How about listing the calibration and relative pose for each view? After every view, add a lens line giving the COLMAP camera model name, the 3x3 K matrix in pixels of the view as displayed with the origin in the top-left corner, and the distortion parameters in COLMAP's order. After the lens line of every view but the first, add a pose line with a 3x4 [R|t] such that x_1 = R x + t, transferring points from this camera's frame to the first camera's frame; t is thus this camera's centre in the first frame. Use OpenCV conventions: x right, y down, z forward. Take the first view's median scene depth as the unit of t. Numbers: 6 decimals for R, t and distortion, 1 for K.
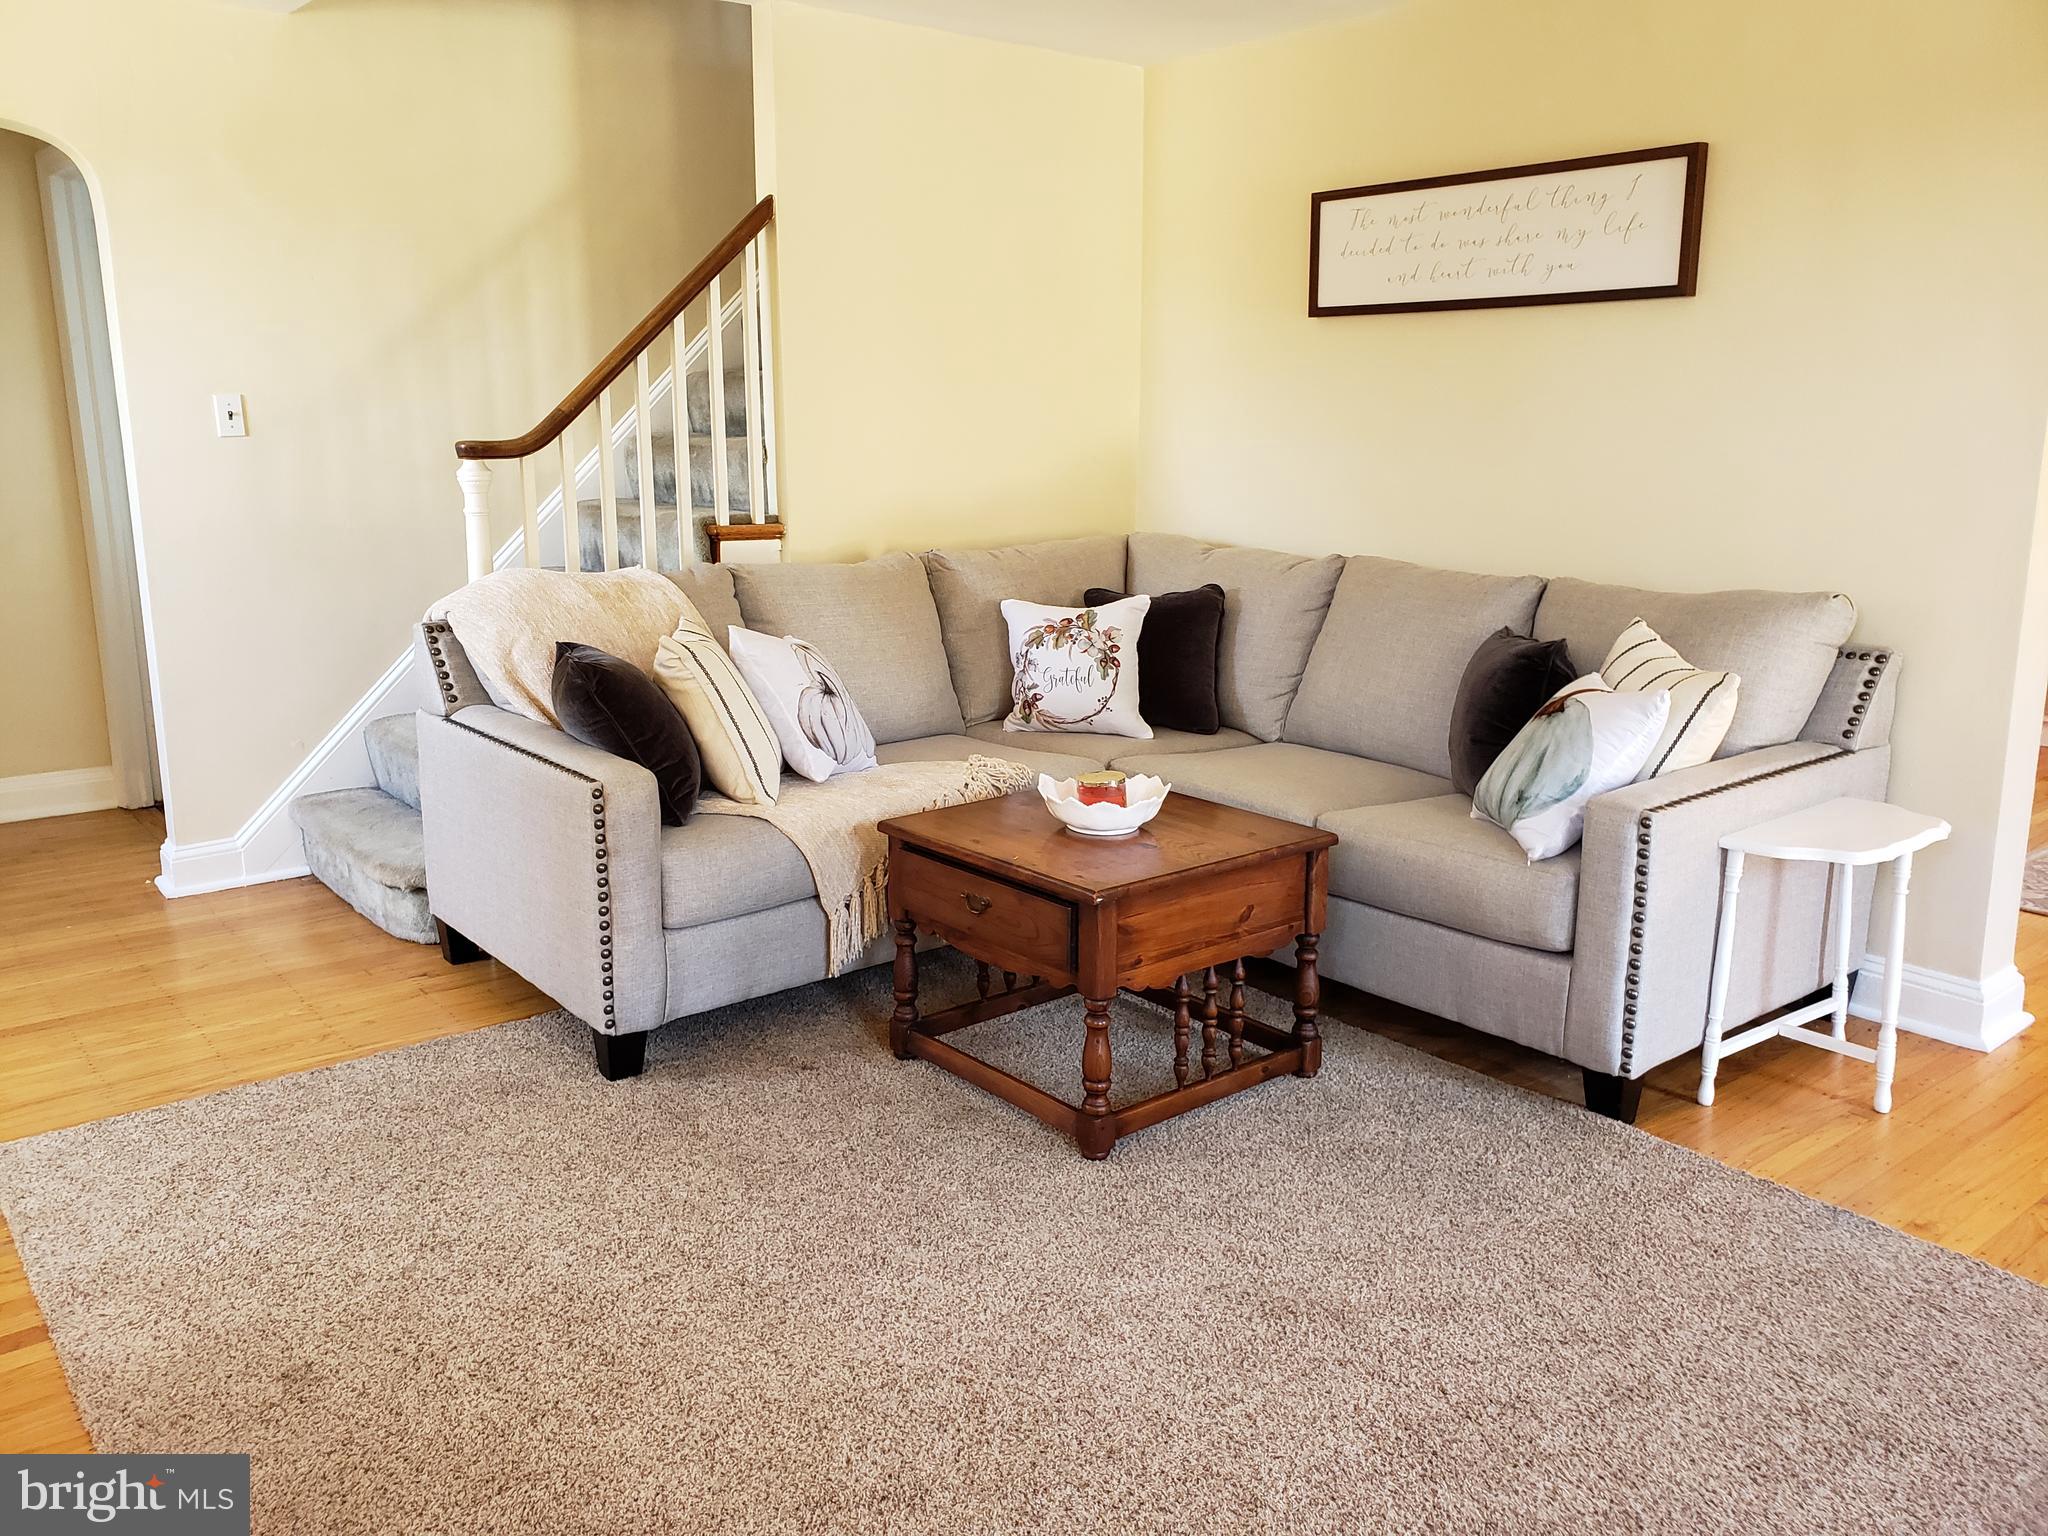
lens RADIAL K [[1582.1, 0, 999.9], [0, 1582.1, 719.2], [0, 0, 1]] dist [0.114281, -0.175467]
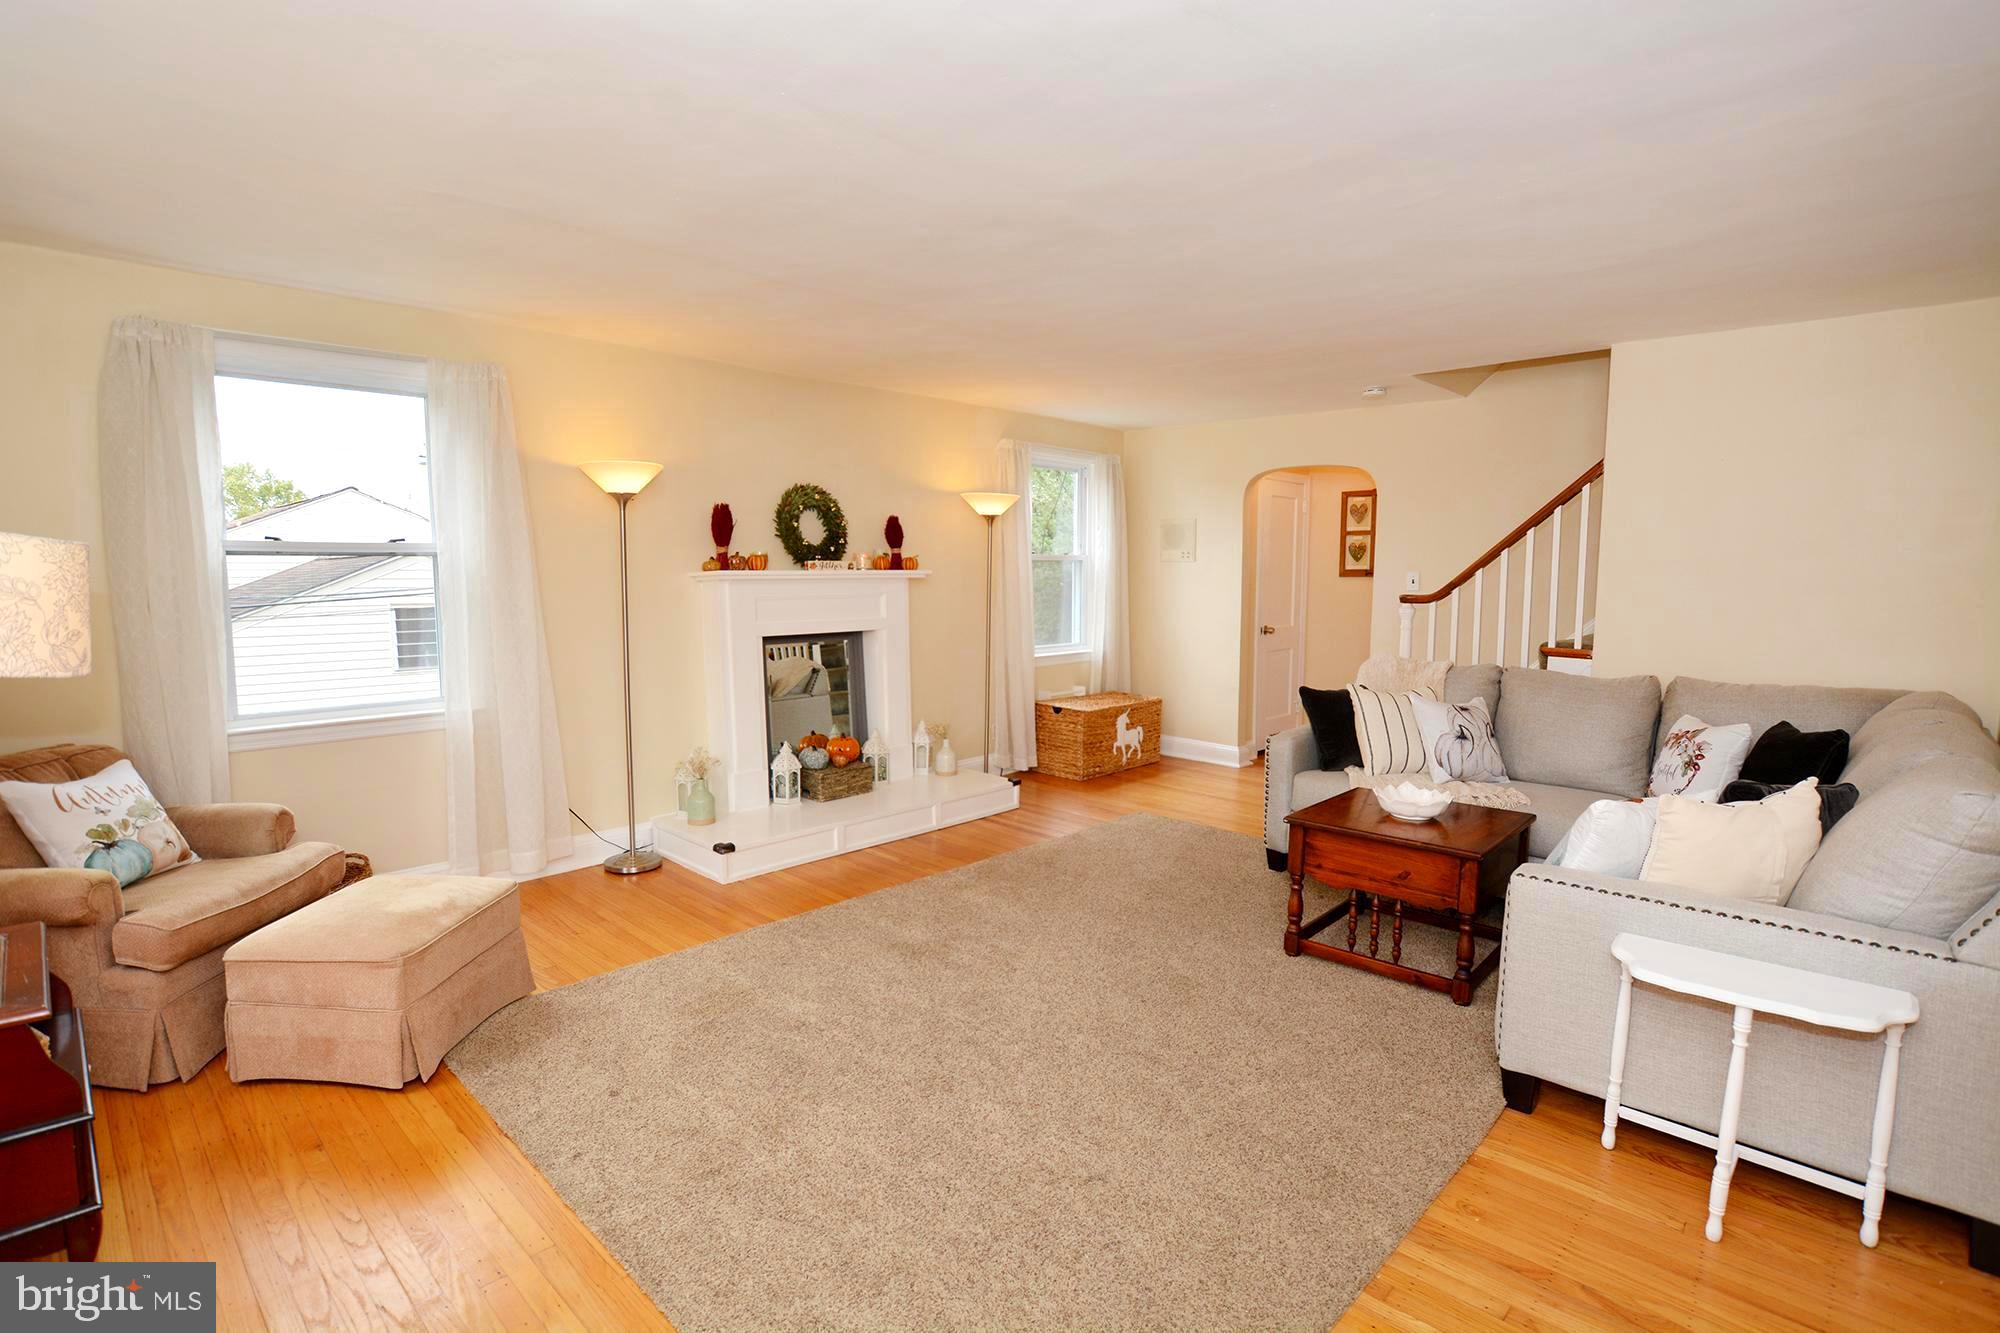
lens RADIAL K [[958.7, 0, 998.0], [0, 958.7, 677.2], [0, 0, 1]] dist [-0.026890, 0.000400]
pose [[0.124979, 0.111576, -0.985866, 0.794489], [-0.191420, 0.977699, 0.086385, -0.066438], [0.973519, 0.177918, 0.143549, 0.284091]]
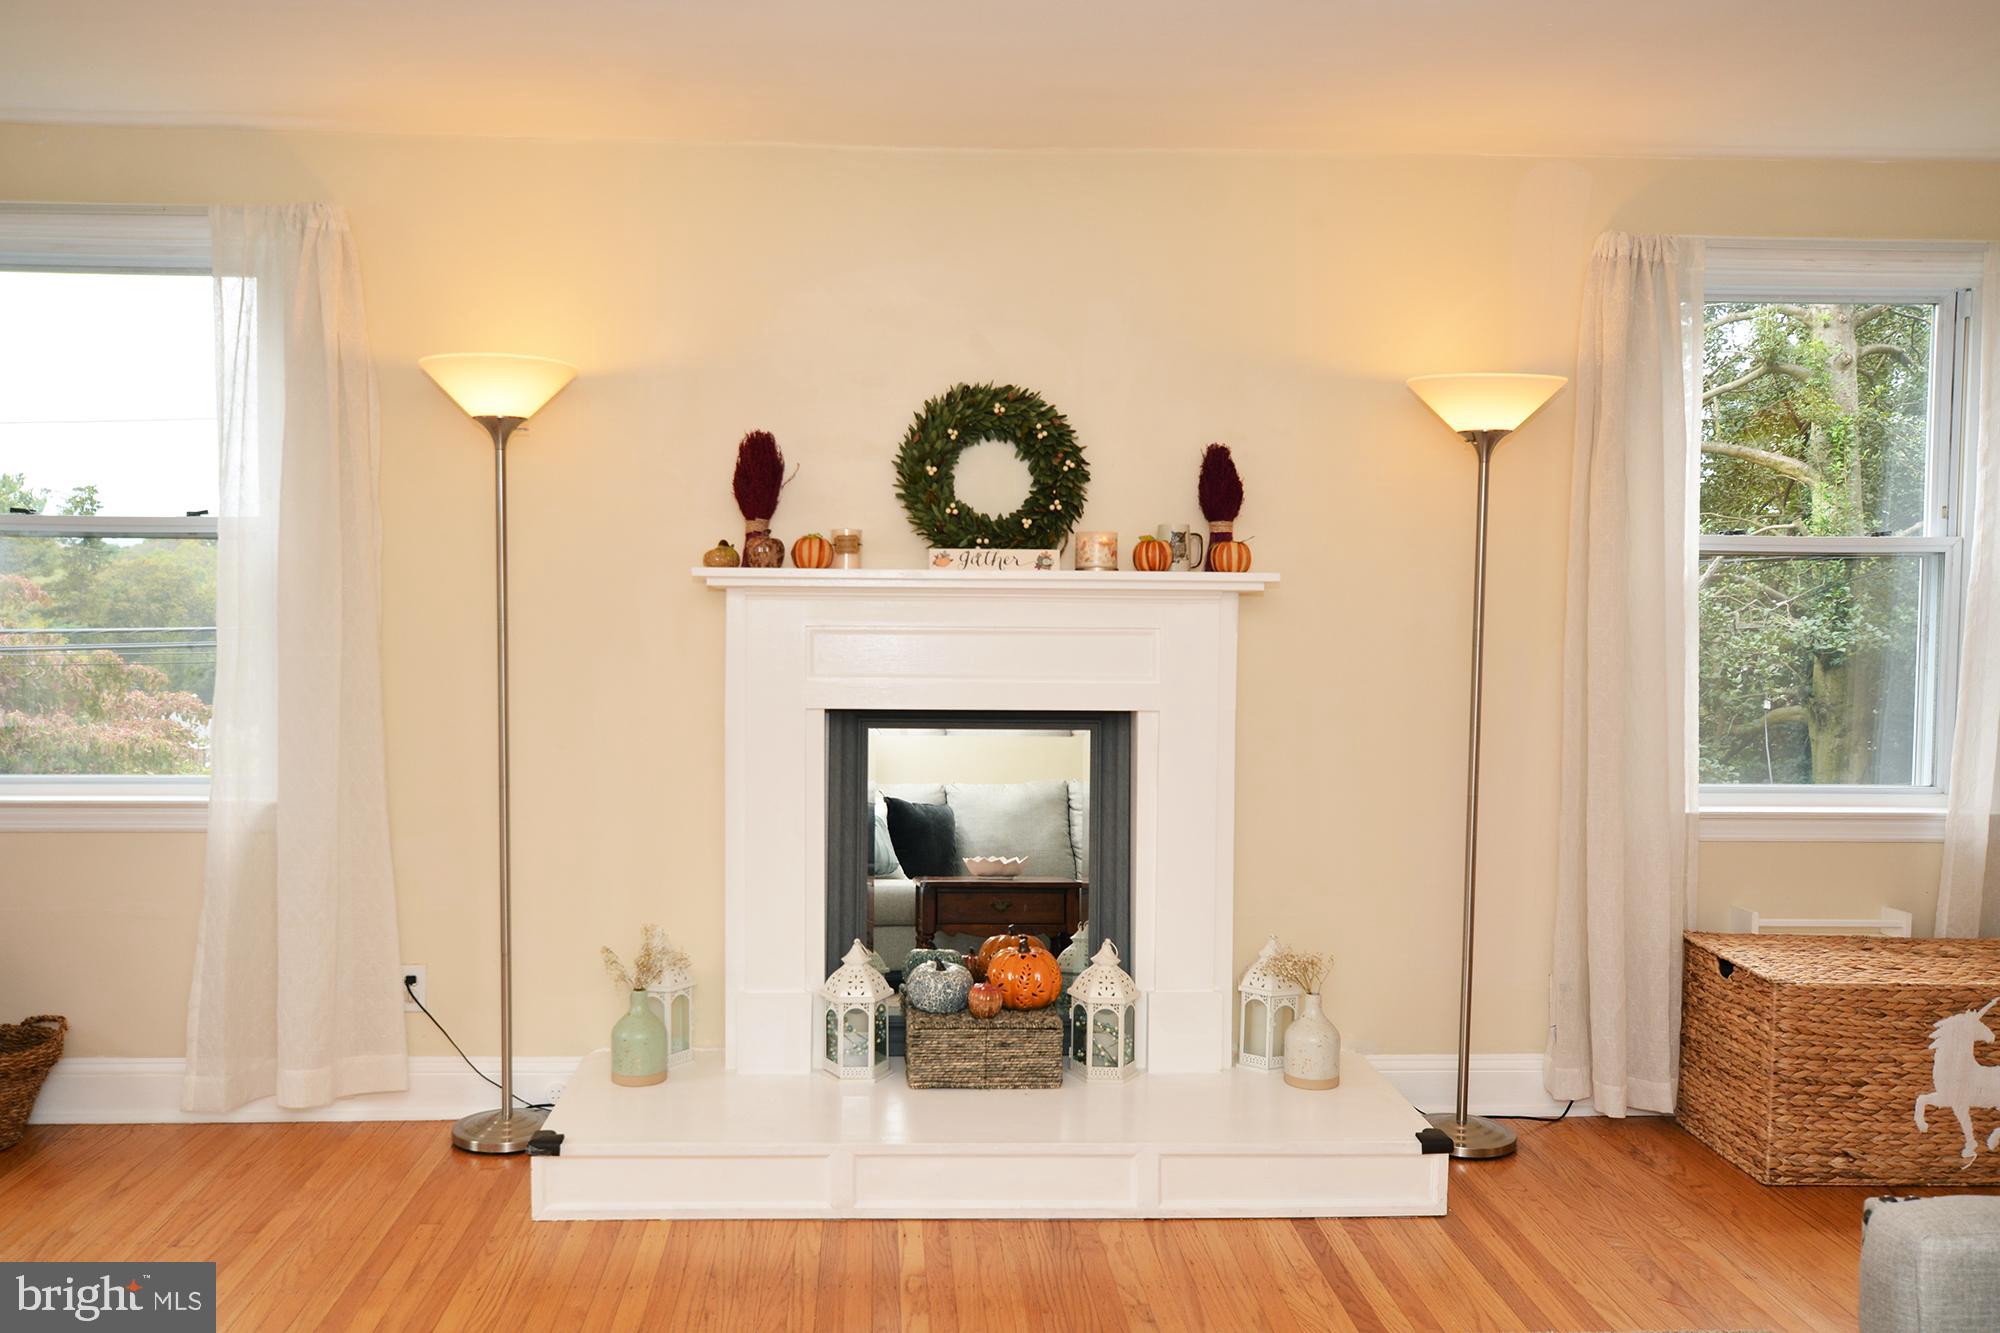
lens RADIAL K [[1710.7, 0, 1000.0], [0, 1710.7, 666.5], [0, 0, 1]] dist [0.003025, -0.003567]
pose [[-0.595629, 0.034827, -0.802504, 0.335227], [-0.162212, 0.973261, 0.162633, -0.157158], [0.786710, 0.227045, -0.574054, 0.792073]]
